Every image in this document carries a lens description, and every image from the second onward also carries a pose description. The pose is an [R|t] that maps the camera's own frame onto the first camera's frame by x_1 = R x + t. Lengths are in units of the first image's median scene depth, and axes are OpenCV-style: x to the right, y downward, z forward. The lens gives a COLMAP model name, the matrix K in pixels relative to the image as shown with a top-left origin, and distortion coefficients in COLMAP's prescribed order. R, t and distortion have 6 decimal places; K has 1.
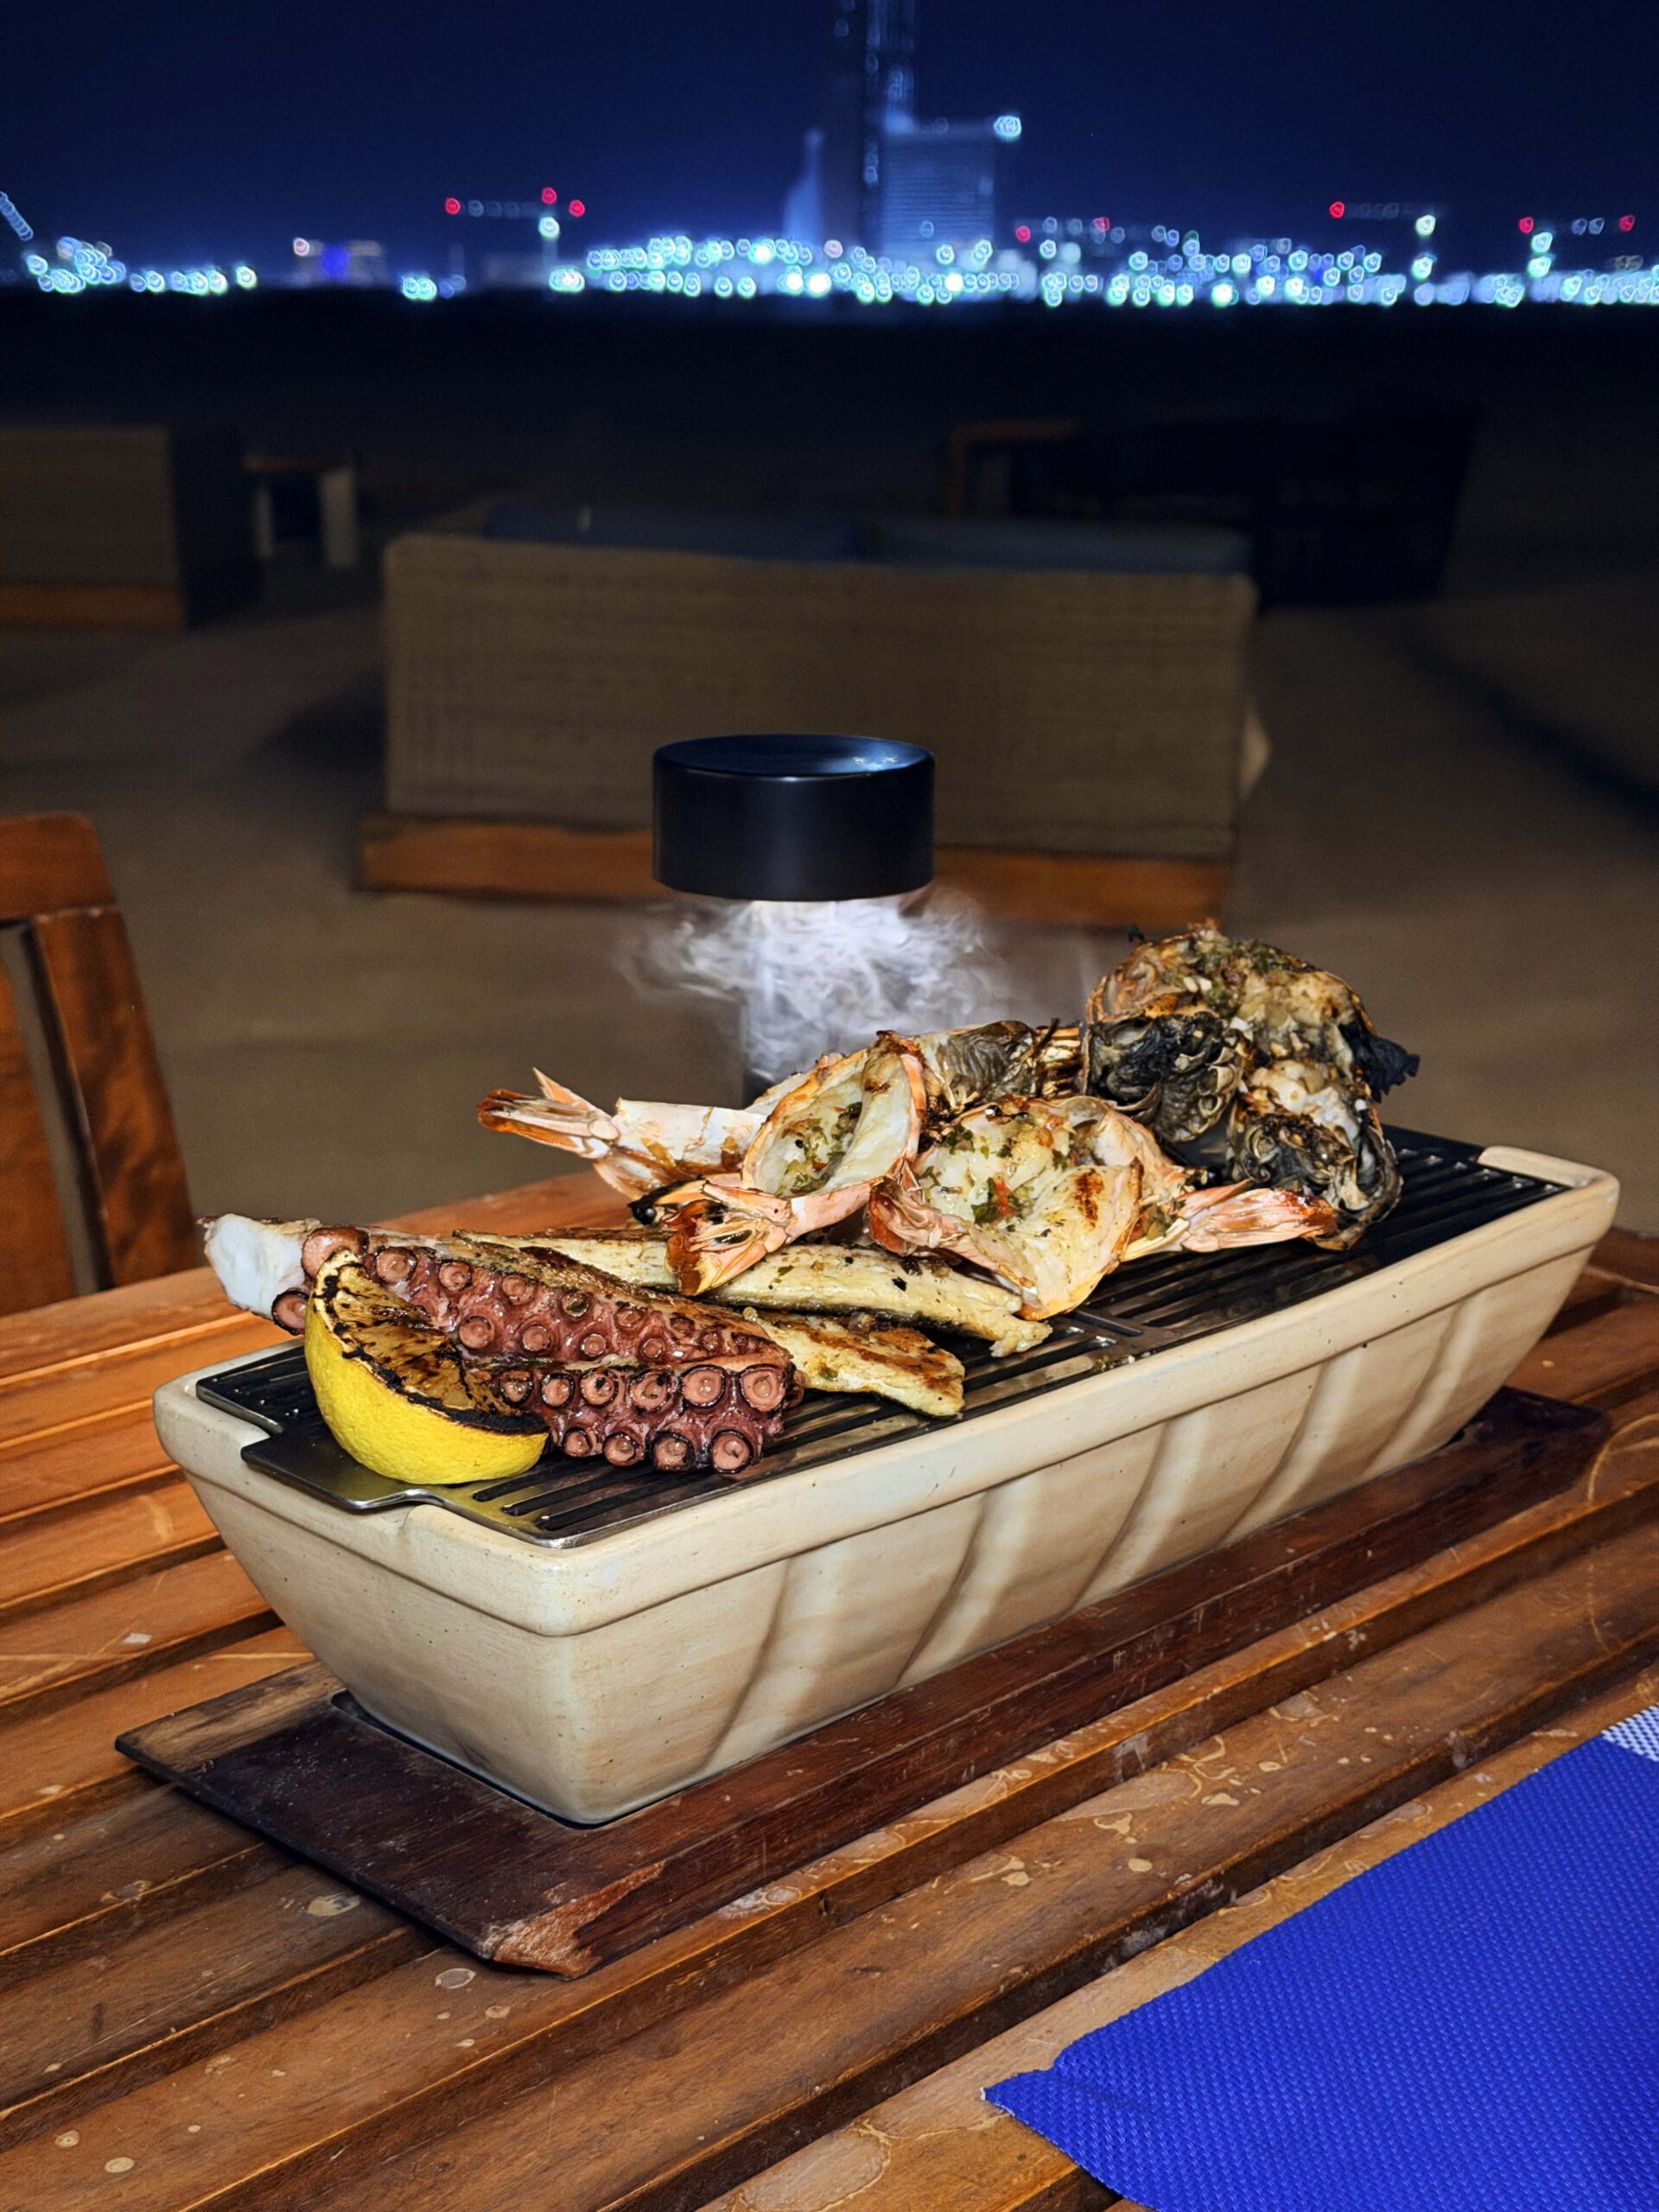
lens RADIAL K [[3068.6, 0, 829.5], [0, 3068.6, 1106.0], [0, 0, 1]] dist [0.002293, 0.000964]
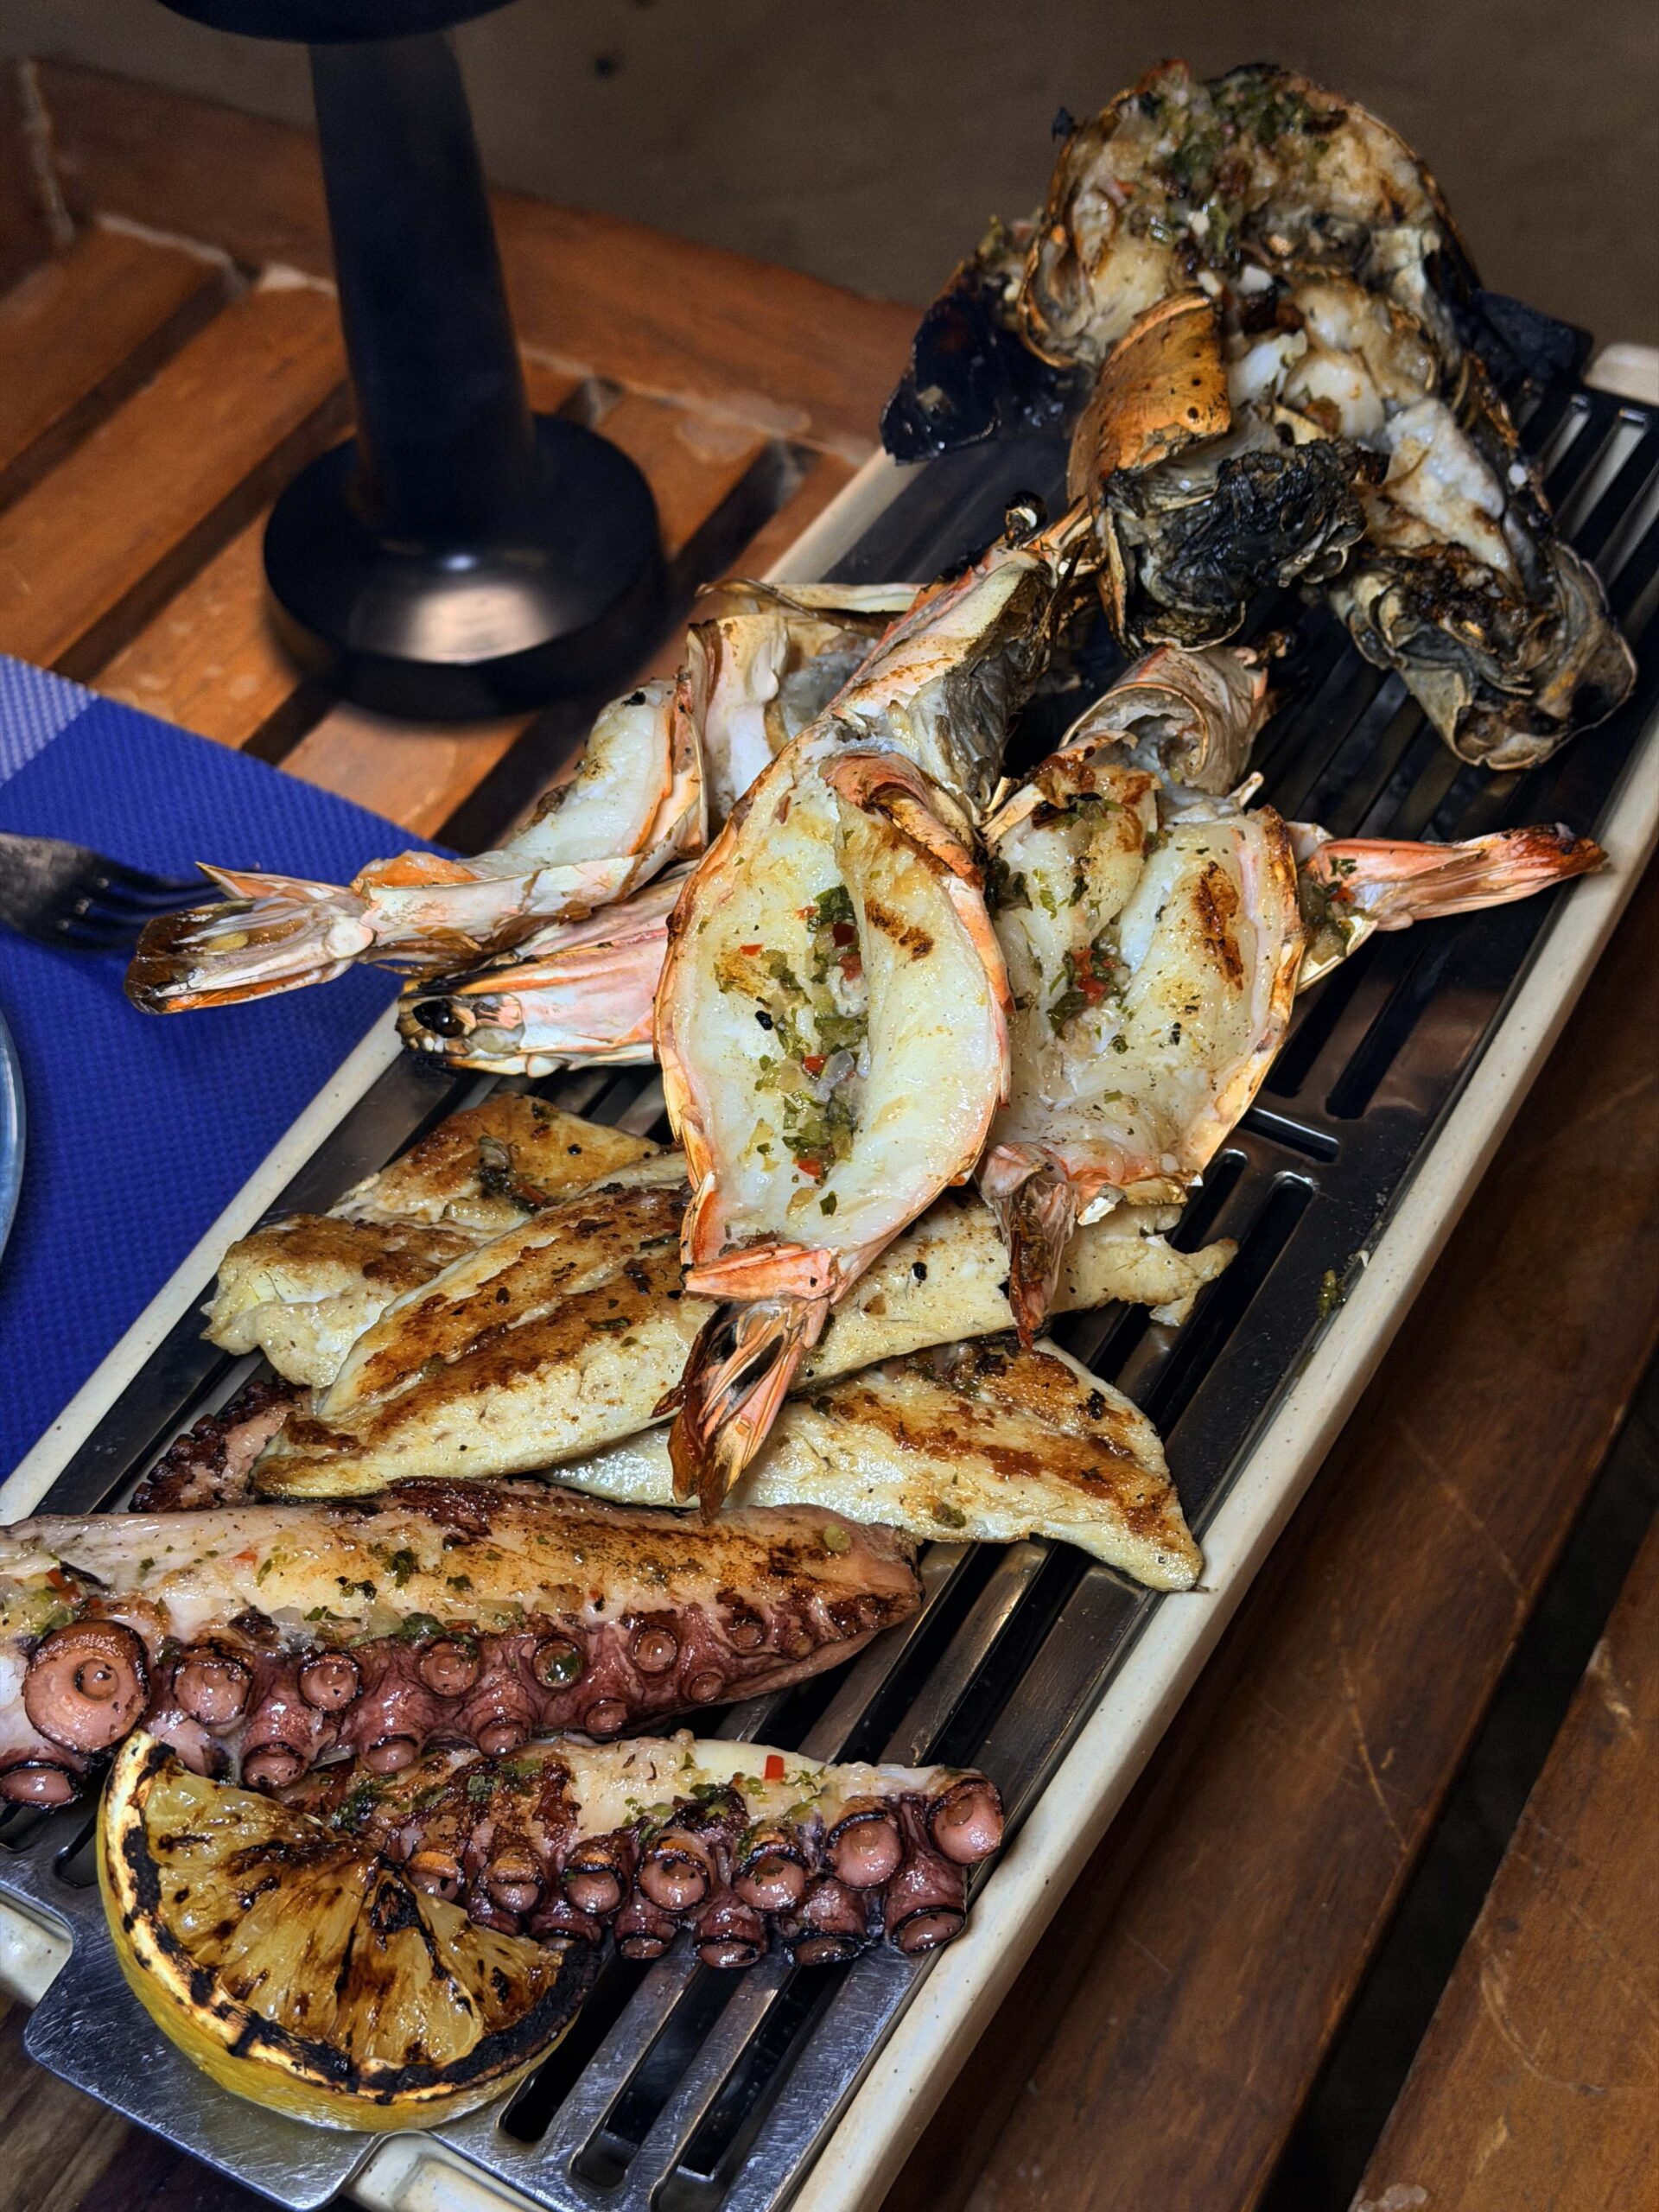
lens RADIAL K [[3172.7, 0, 829.5], [0, 3172.7, 1106.0], [0, 0, 1]] dist [0.143109, 0.007689]
pose [[0.958747, -0.229950, 0.167112, -0.096067], [0.094708, 0.812698, 0.574937, -0.298057], [-0.268019, -0.535392, 0.800950, 0.513730]]
